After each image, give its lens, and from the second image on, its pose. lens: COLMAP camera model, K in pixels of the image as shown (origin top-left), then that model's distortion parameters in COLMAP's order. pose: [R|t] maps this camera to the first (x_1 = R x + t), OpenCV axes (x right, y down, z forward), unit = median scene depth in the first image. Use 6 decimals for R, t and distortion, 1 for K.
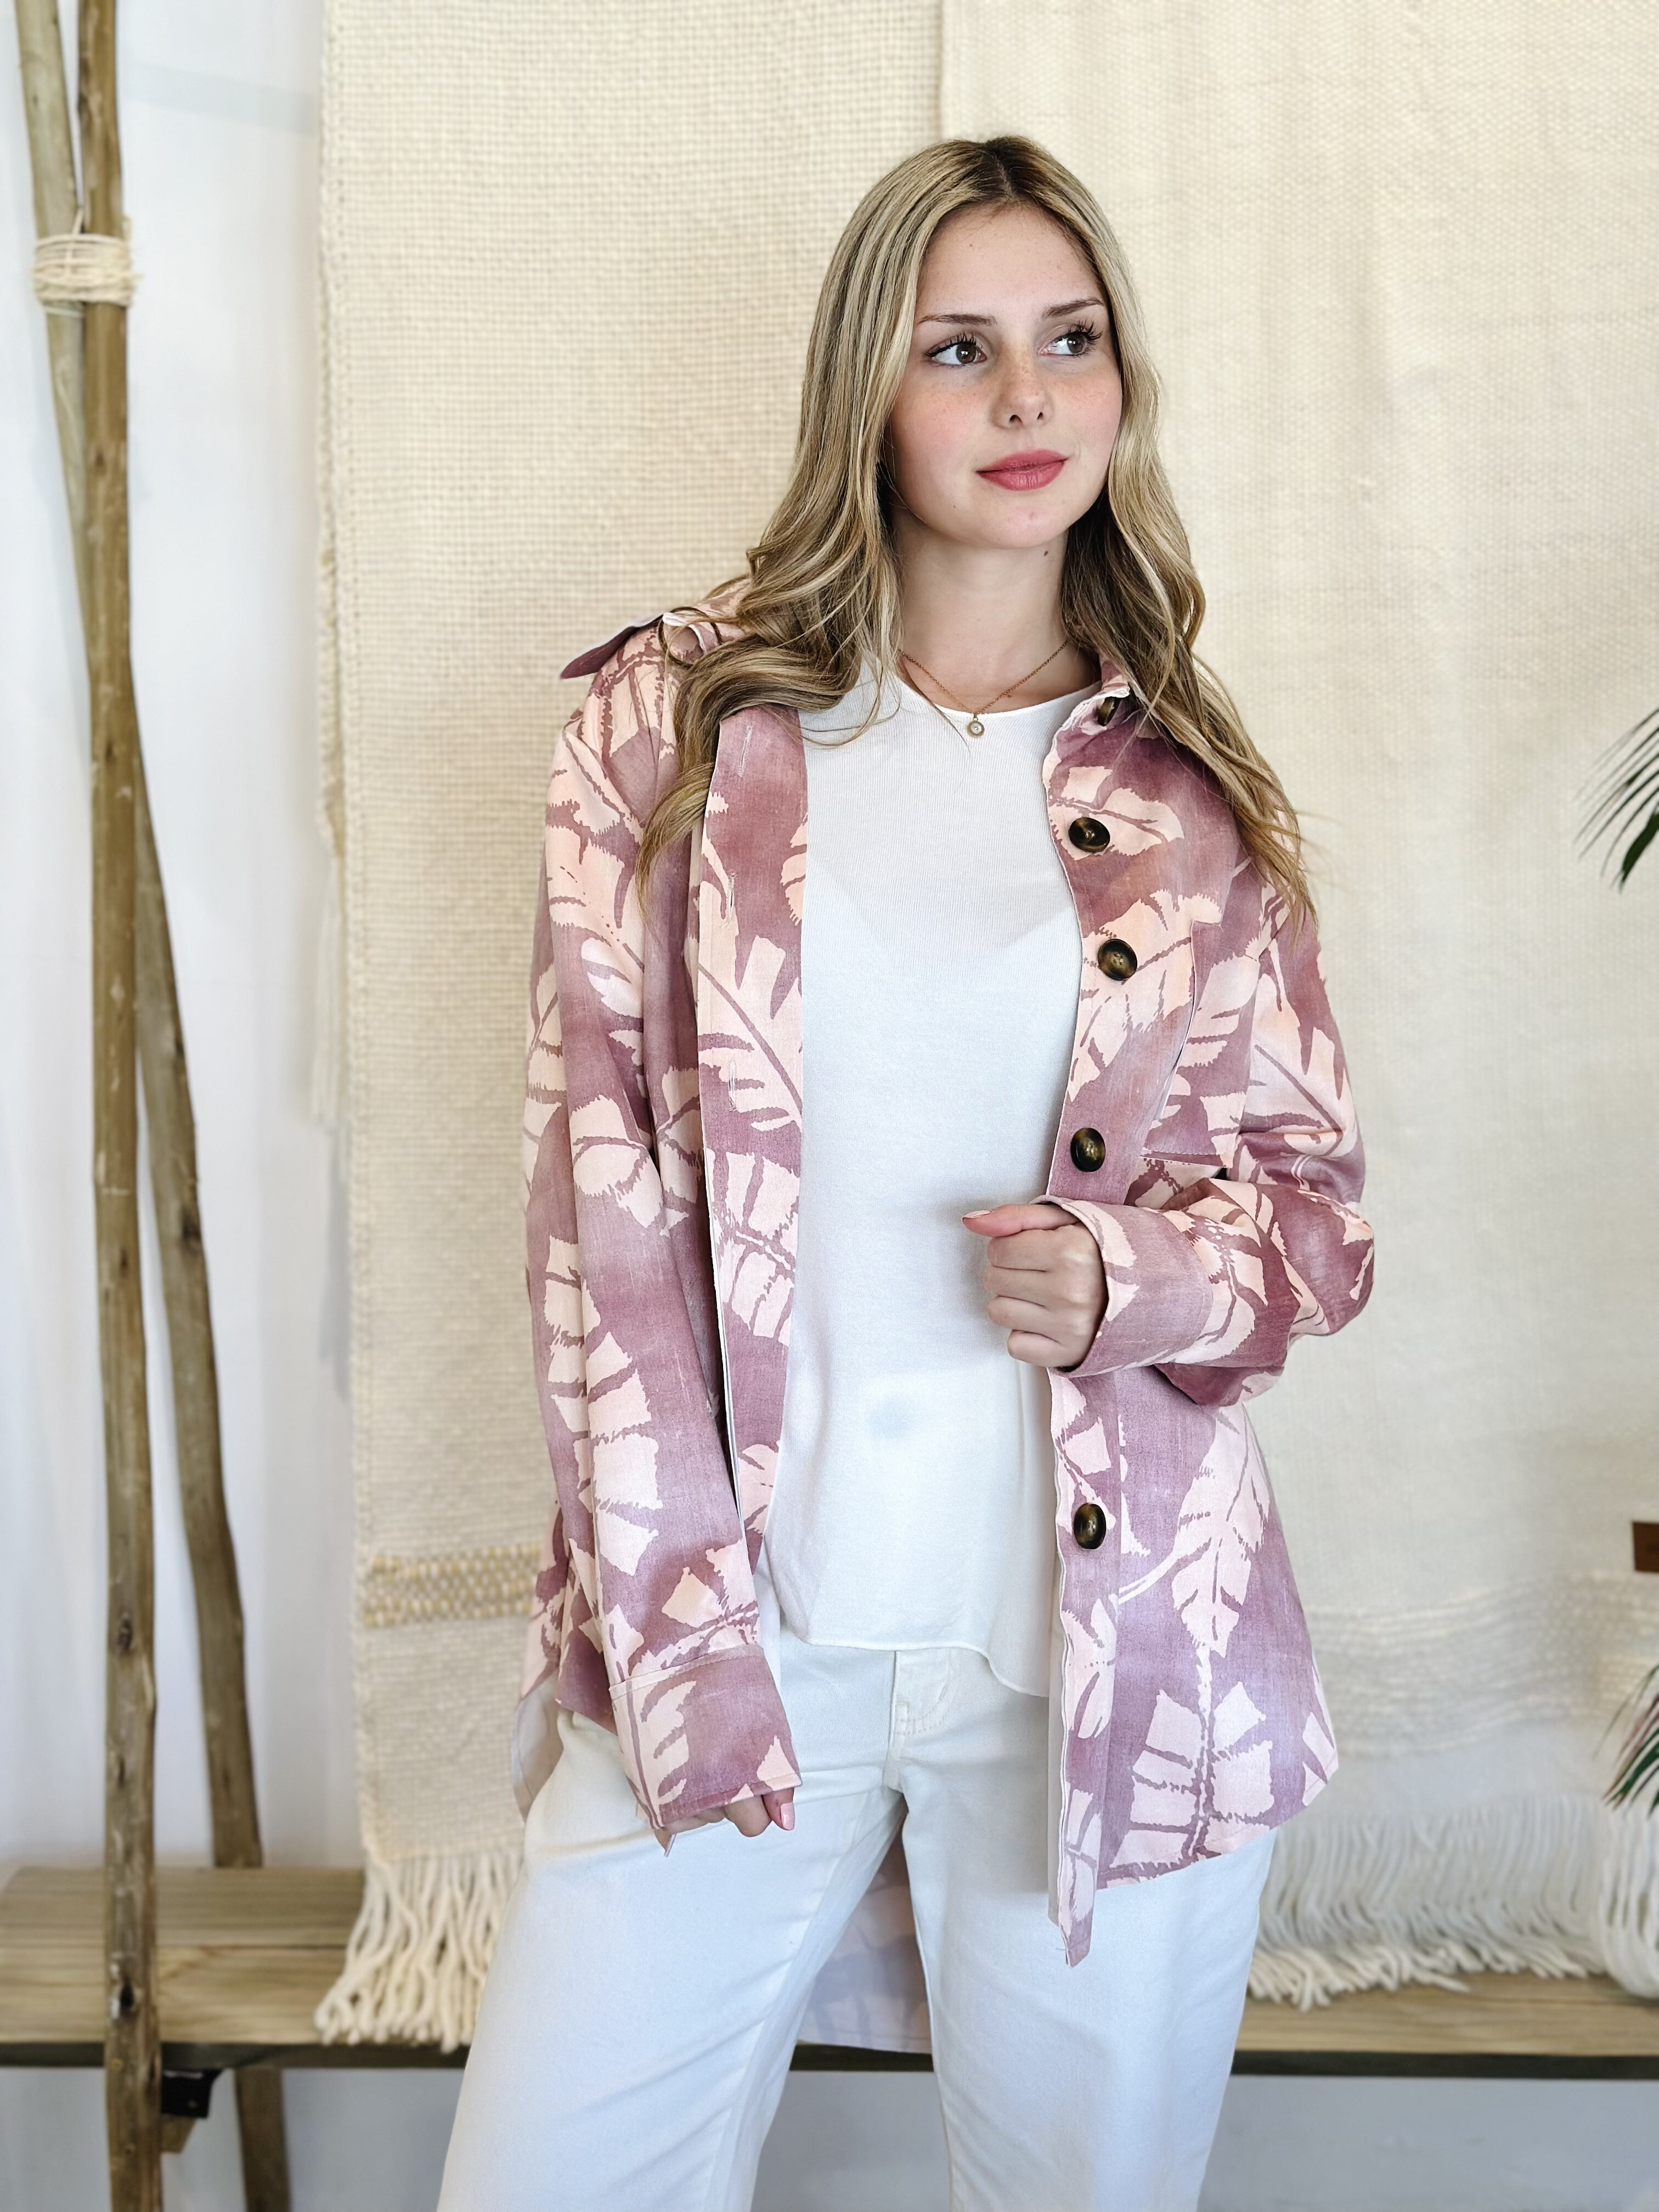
lens RADIAL K [[2530.9, 0, 795.9], [0, 2530.9, 1108.7], [0, 0, 1]] dist [0.010833, 0.000000]
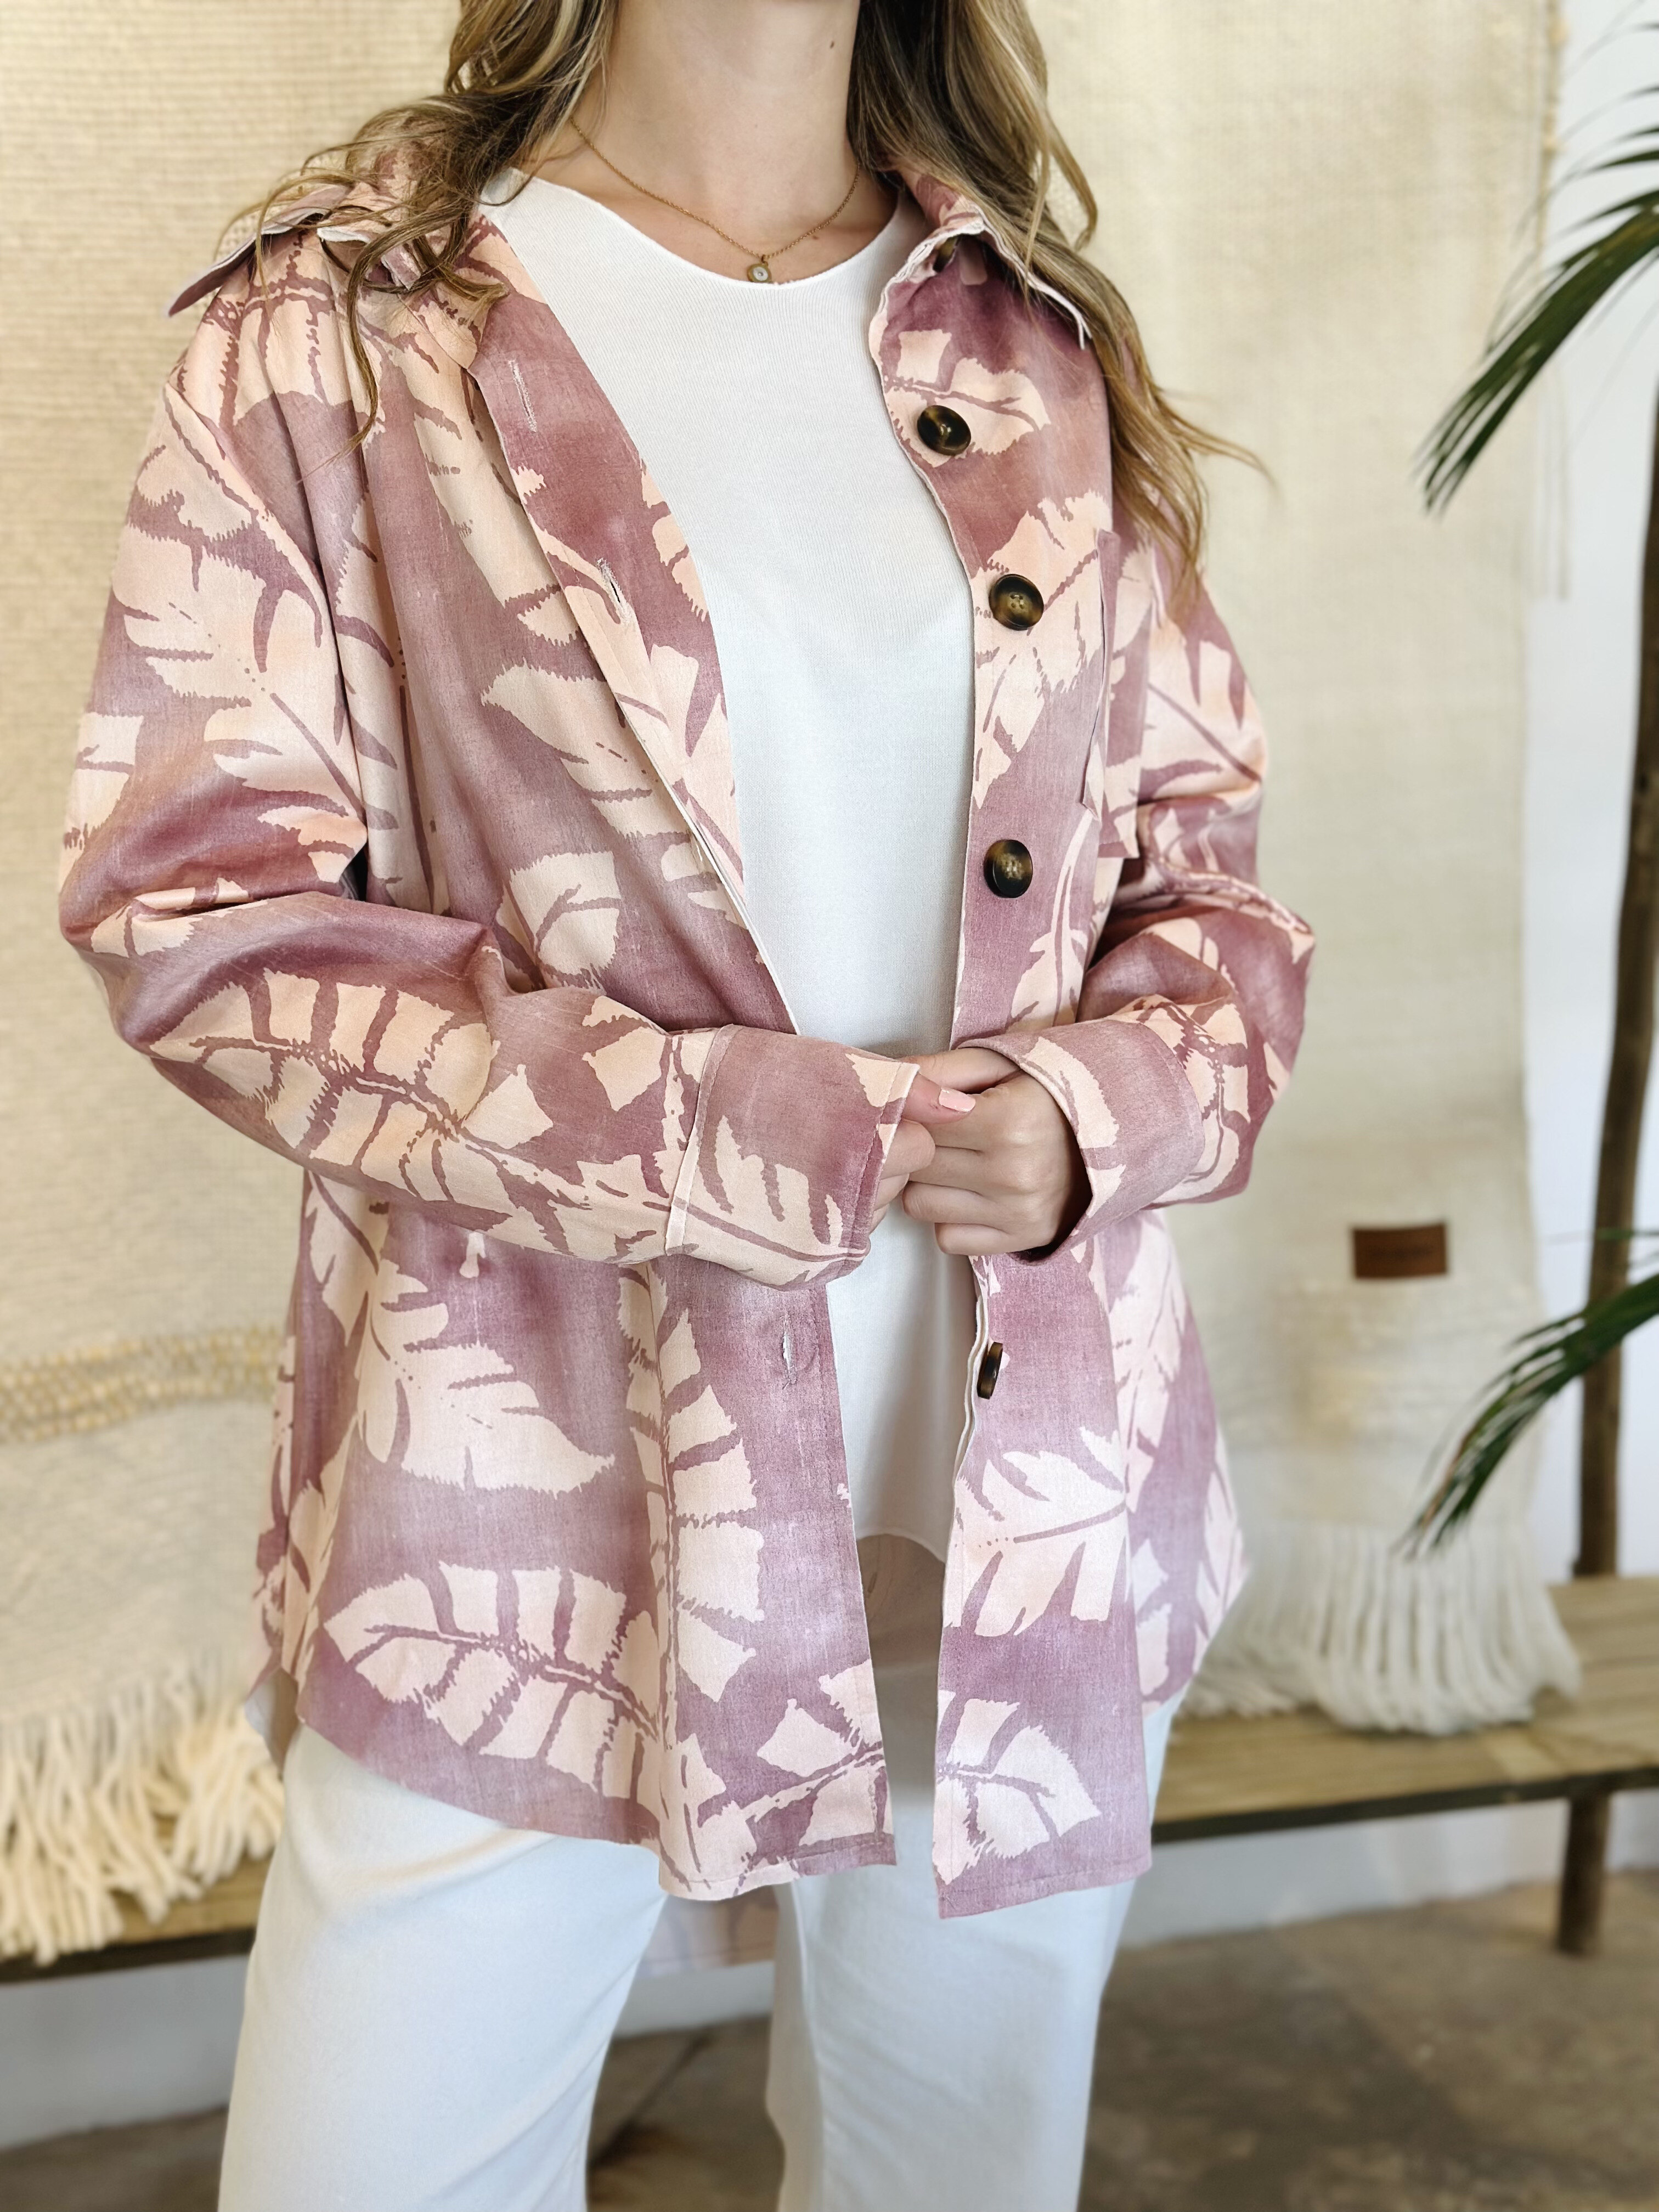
lens RADIAL K [[2530.9, 0, 747.7], [0, 2530.9, 1034.9], [0, 0, 1]] dist [0.010833, 0.000000]
pose [[0.977931, -0.054733, 0.201634, -0.060033], [0.032988, 0.993421, 0.109668, -0.010926], [-0.206310, -0.100596, 0.973302, 0.180404]]
